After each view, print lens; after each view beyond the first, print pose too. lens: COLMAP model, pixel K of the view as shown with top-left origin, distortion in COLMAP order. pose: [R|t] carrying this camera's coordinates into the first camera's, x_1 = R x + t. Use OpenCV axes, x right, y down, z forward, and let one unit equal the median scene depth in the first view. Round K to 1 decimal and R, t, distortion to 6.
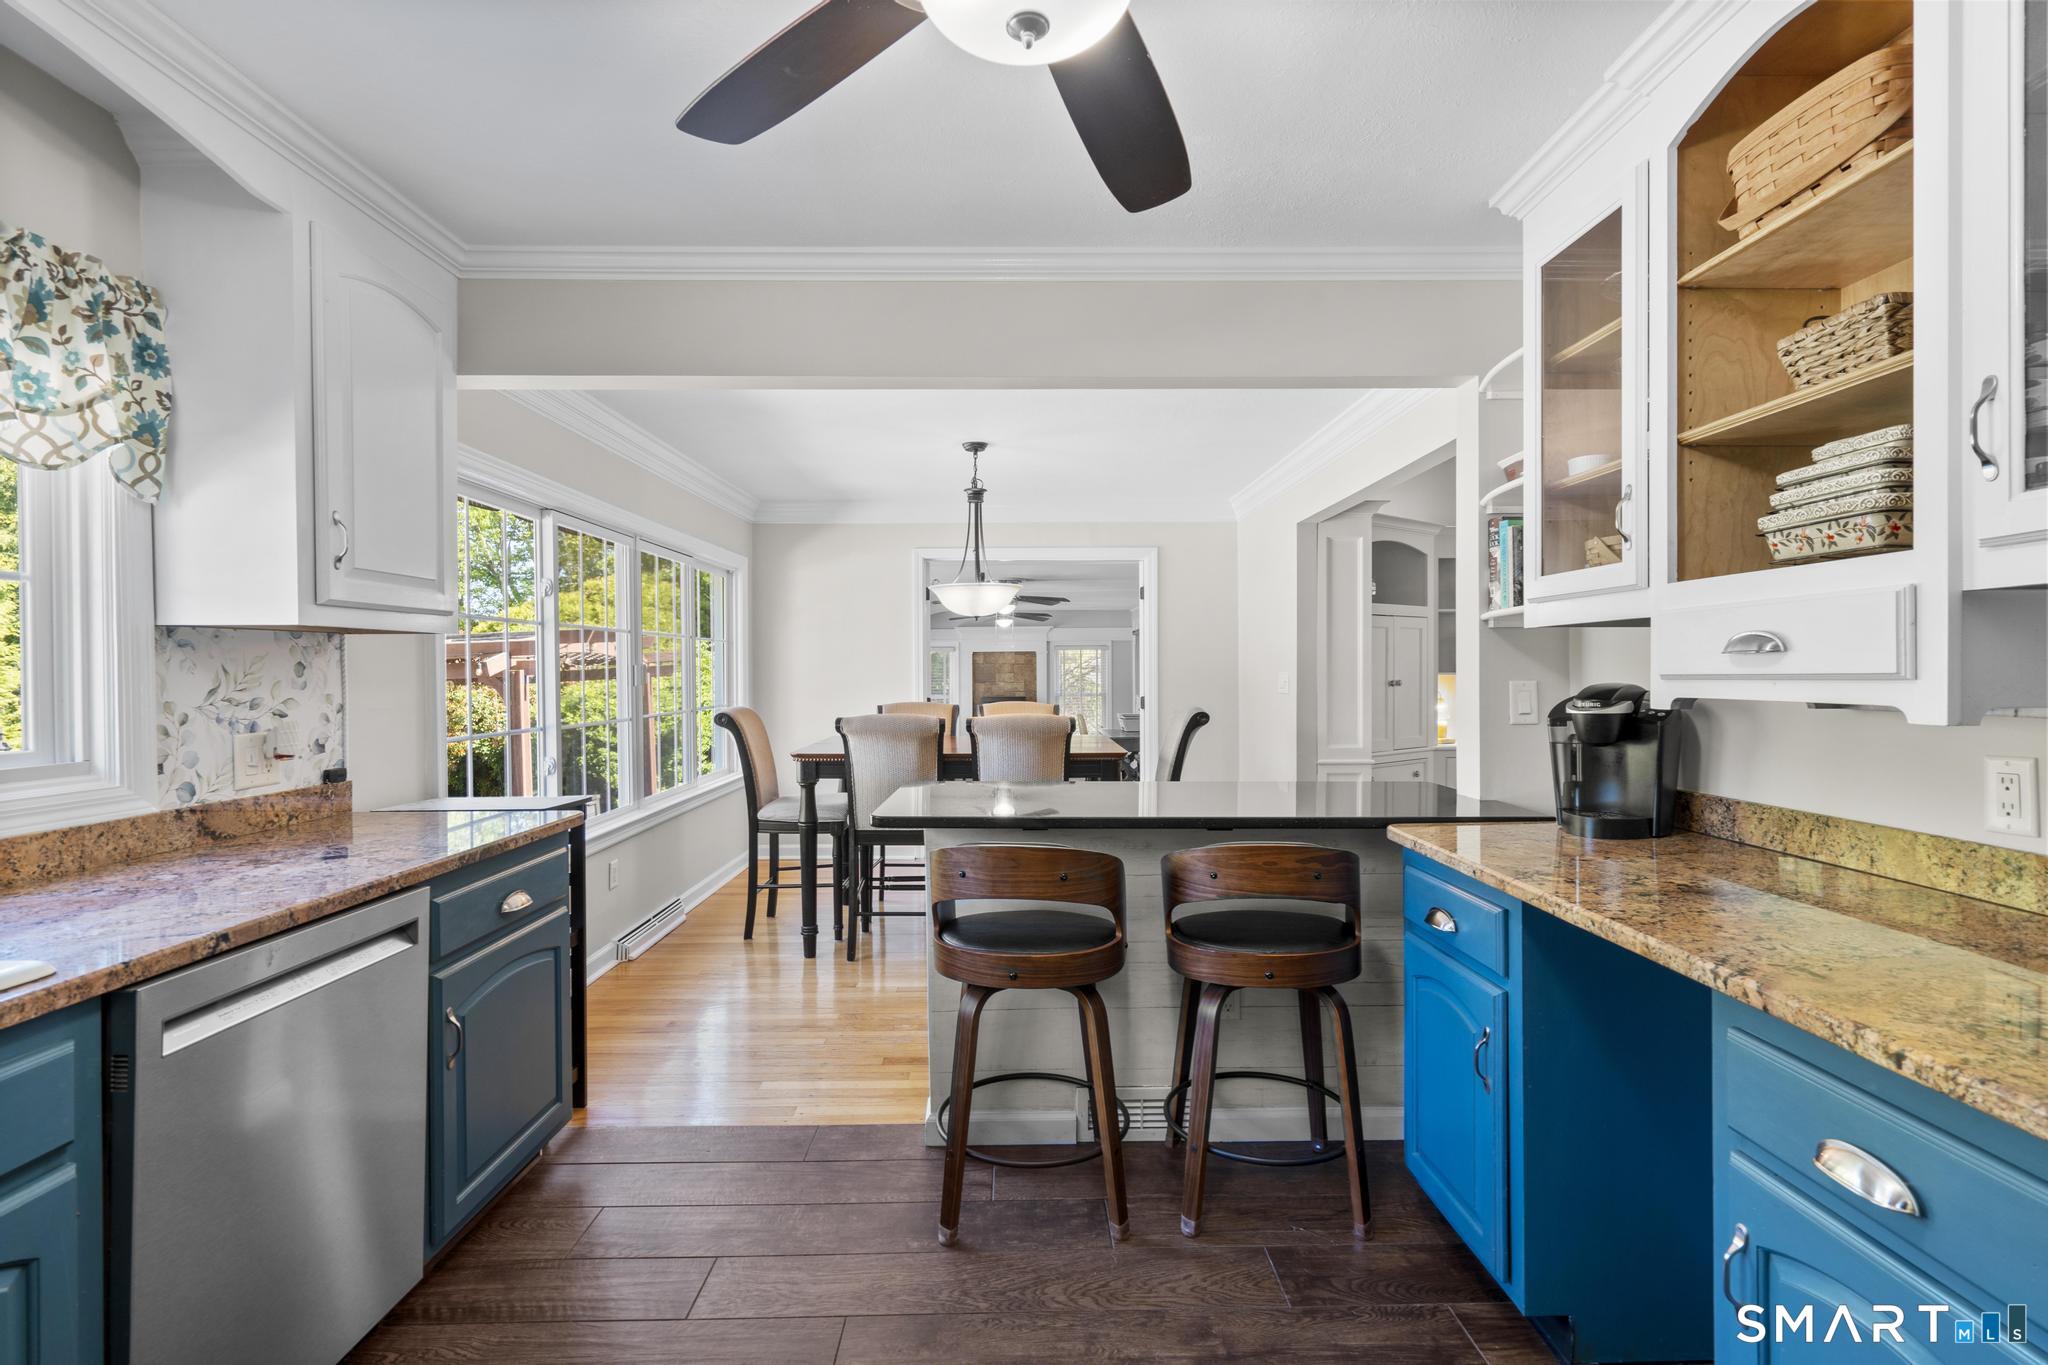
lens RADIAL K [[923.3, 0, 1028.2], [0, 923.3, 680.1], [0, 0, 1]] dist [-0.004987, 0.002154]
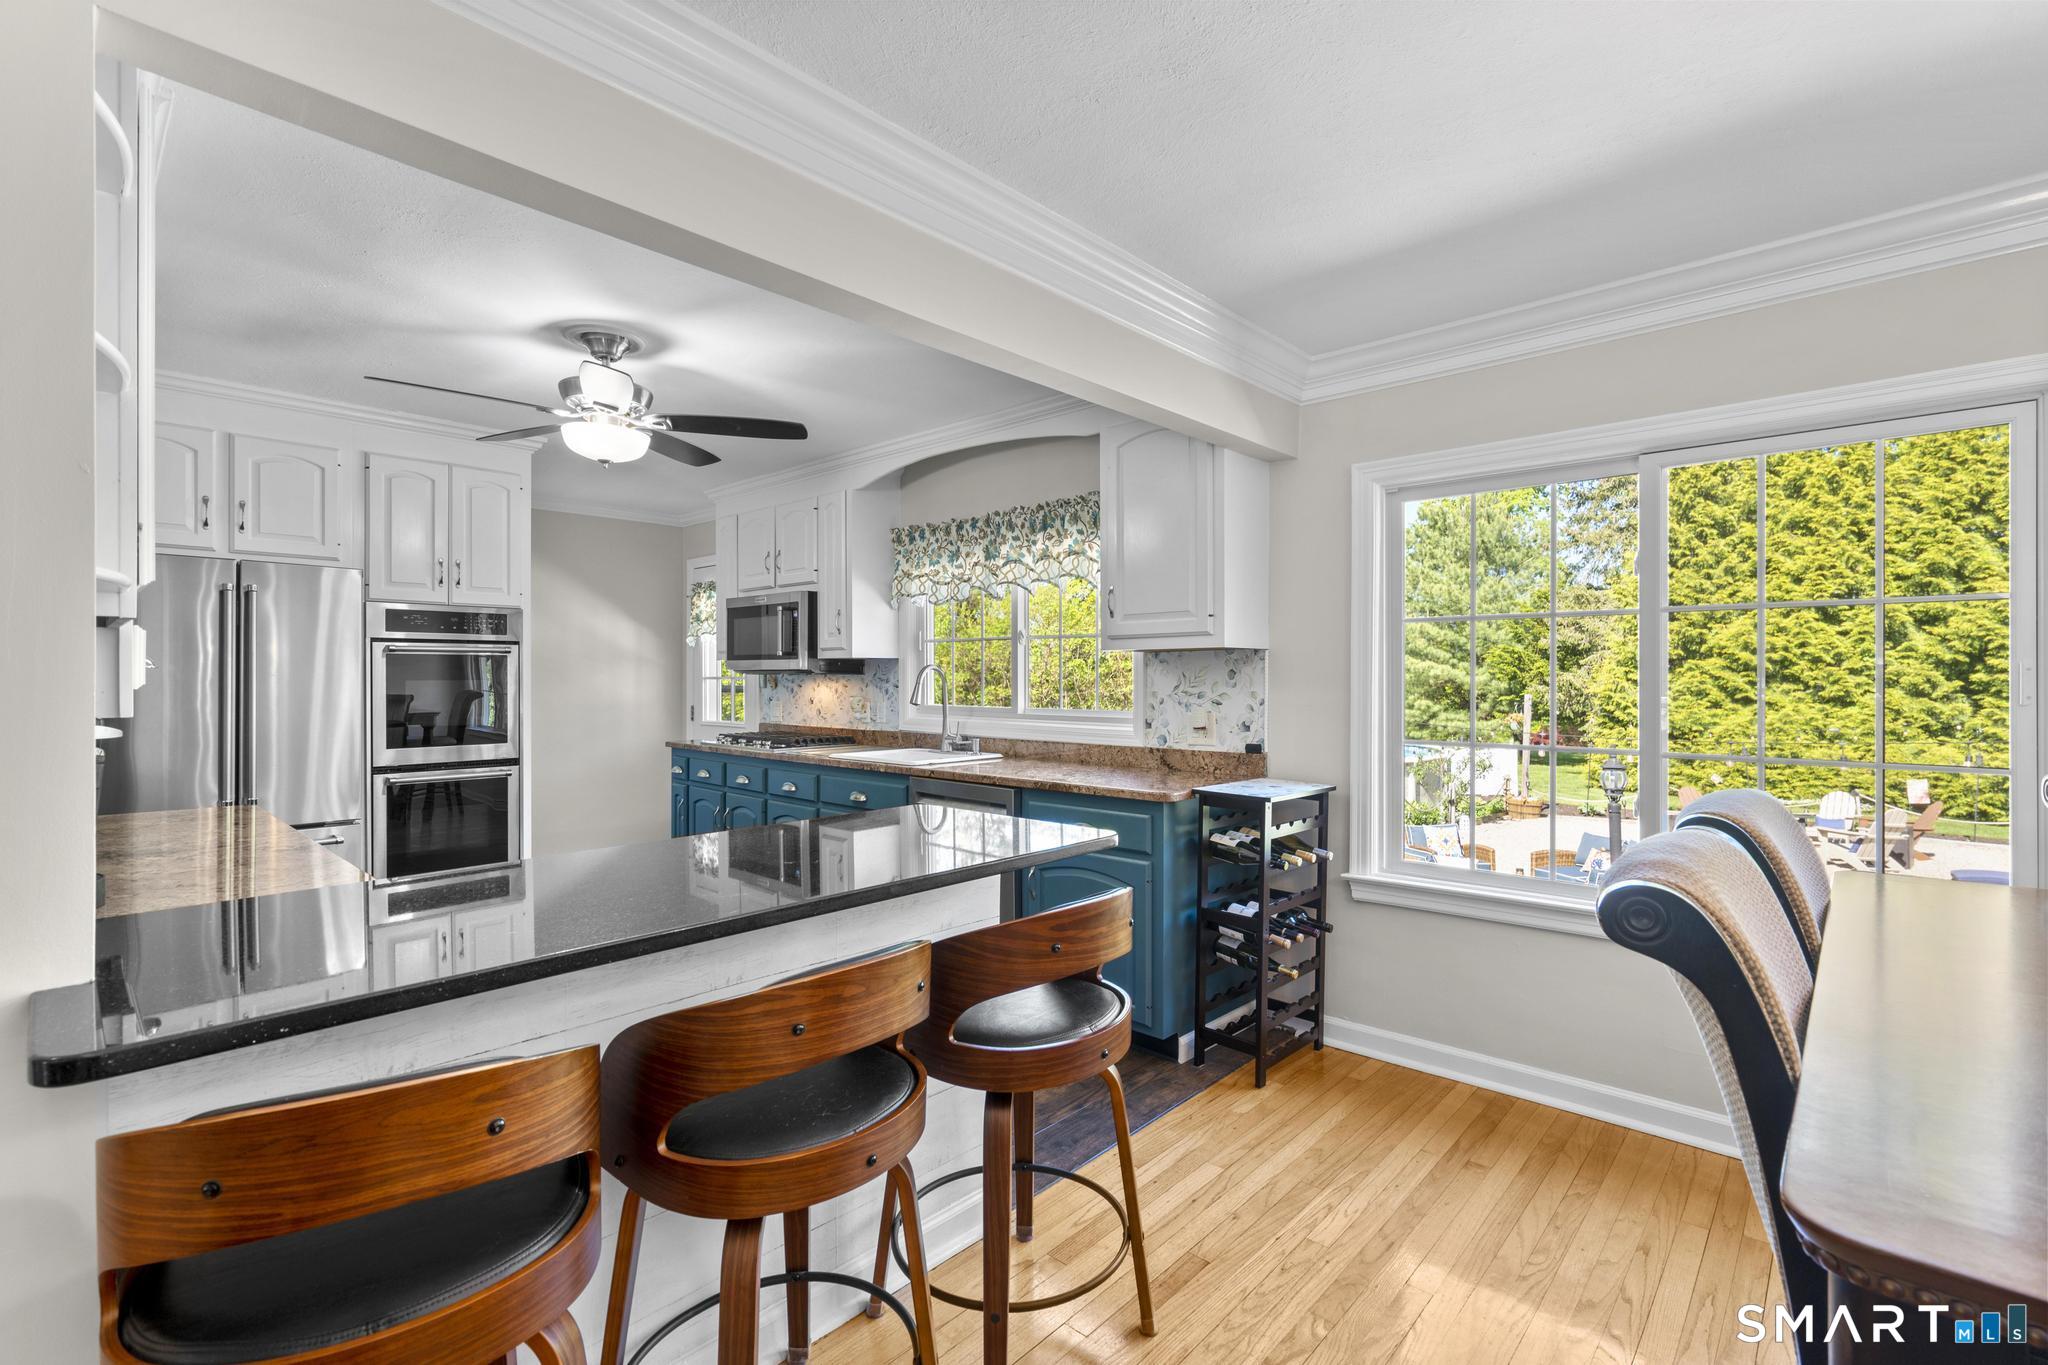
lens RADIAL K [[923.3, 0, 1035.5], [0, 923.3, 682.9], [0, 0, 1]] dist [-0.004987, 0.002154]
pose [[-0.682350, 0.009816, -0.730960, 0.679434], [-0.004224, 0.999840, 0.017370, -0.028611], [0.731014, 0.014939, -0.682199, 2.225414]]
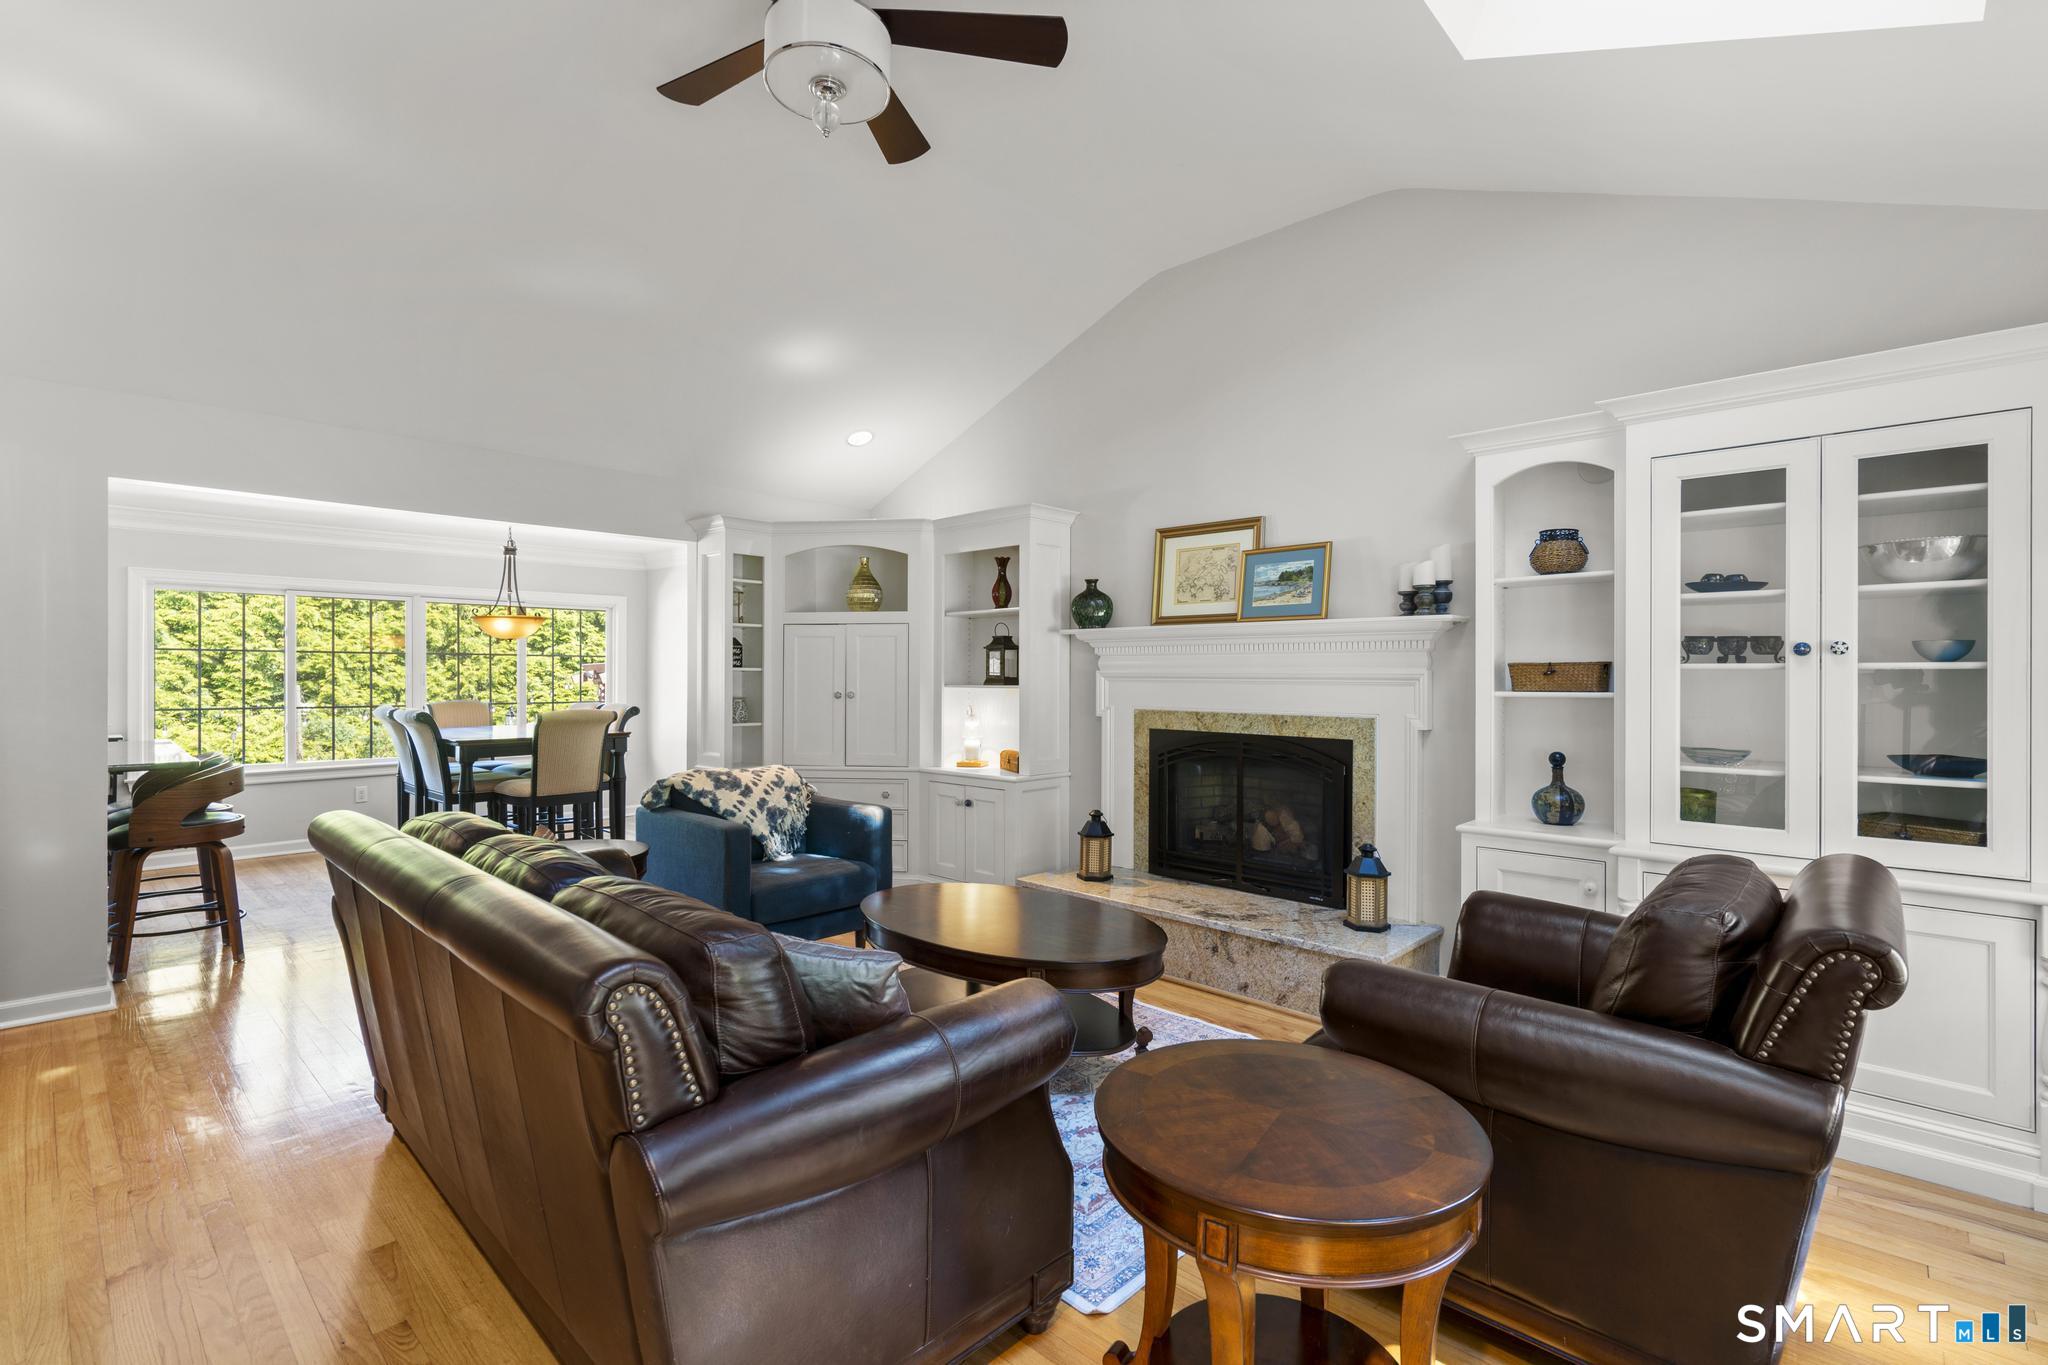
lens RADIAL K [[923.3, 0, 1017.5], [0, 923.3, 676.7], [0, 0, 1]] dist [-0.004987, 0.002154]
pose [[0.717582, 0.007502, -0.696434, 3.585615], [-0.013866, 0.999898, -0.003516, -0.048904], [0.696336, 0.012180, 0.717612, 1.384194]]
